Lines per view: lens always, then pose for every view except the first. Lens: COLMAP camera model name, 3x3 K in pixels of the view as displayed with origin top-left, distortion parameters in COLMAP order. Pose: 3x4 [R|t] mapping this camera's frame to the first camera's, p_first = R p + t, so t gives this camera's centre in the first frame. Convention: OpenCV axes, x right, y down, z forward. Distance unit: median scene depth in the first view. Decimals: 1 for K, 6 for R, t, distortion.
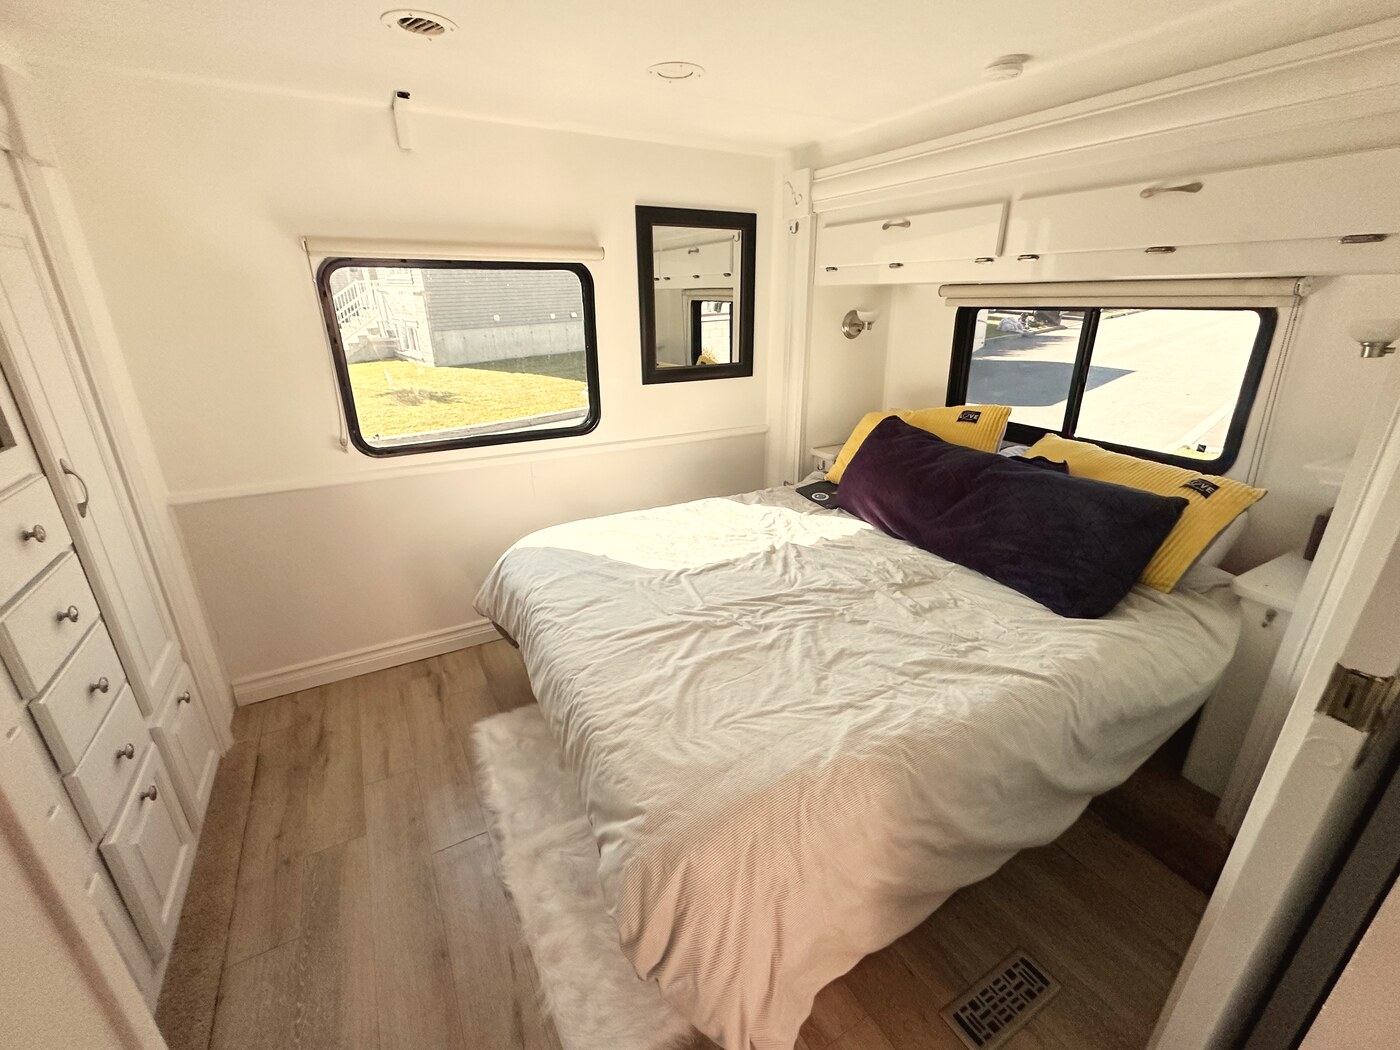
lens RADIAL K [[599.7, 0, 700.0], [0, 599.7, 525.0], [0, 0, 1]] dist [0.001224, -0.000106]
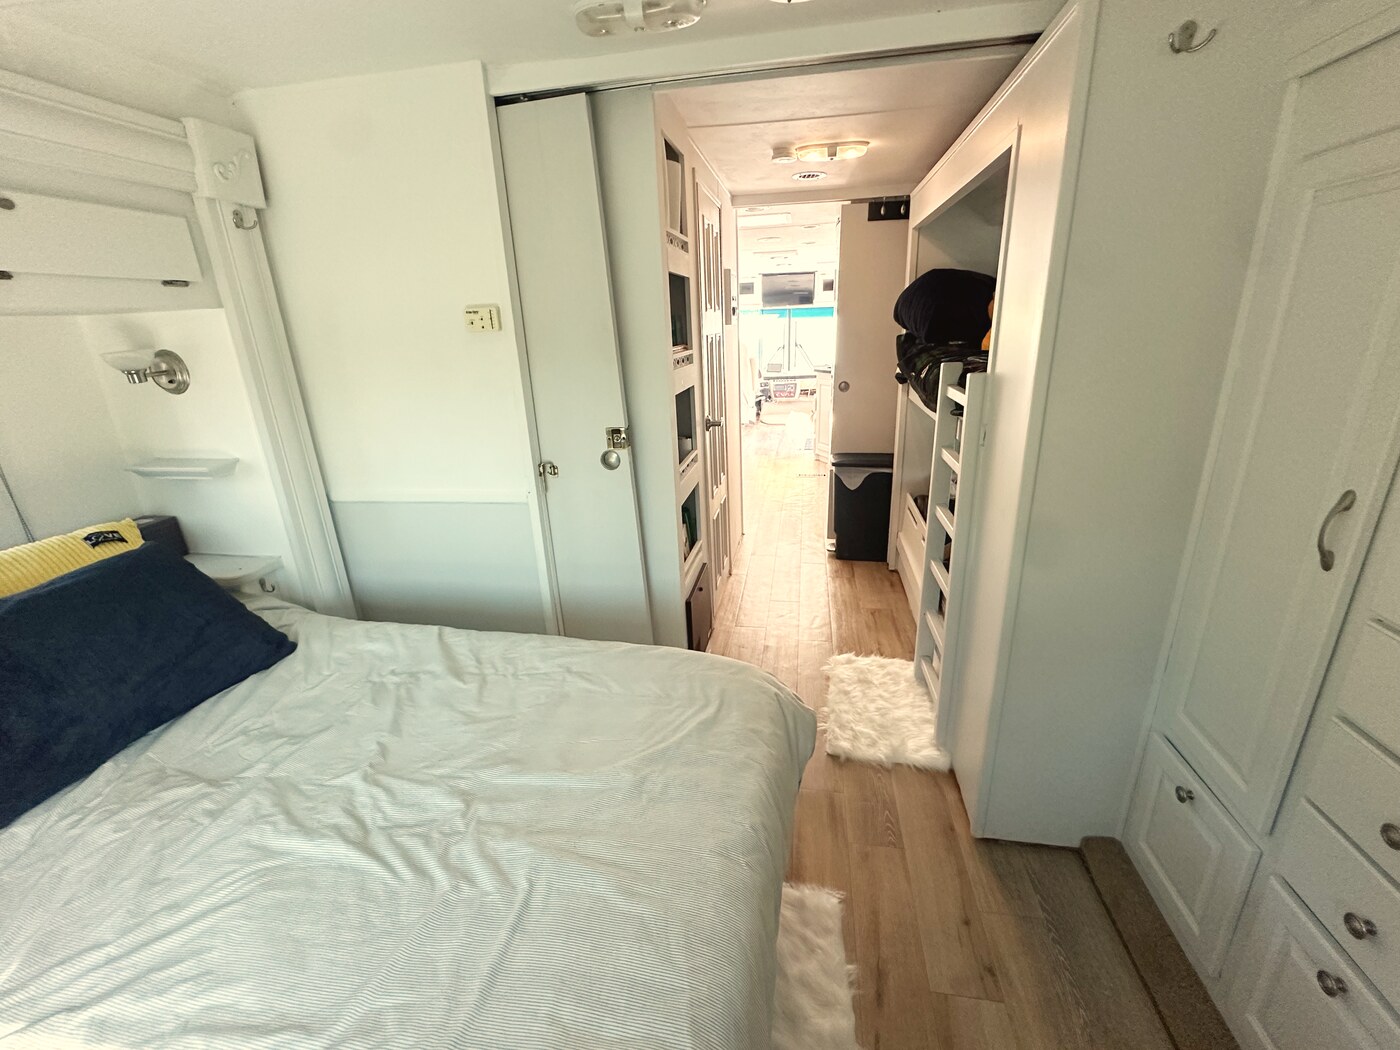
lens RADIAL K [[599.7, 0, 700.0], [0, 599.7, 525.0], [0, 0, 1]] dist [0.001224, -0.000106]
pose [[-0.771955, -0.175764, 0.610895, -0.426080], [0.260289, 0.789359, 0.556024, -0.355661], [-0.579945, 0.588235, -0.563599, 0.985890]]
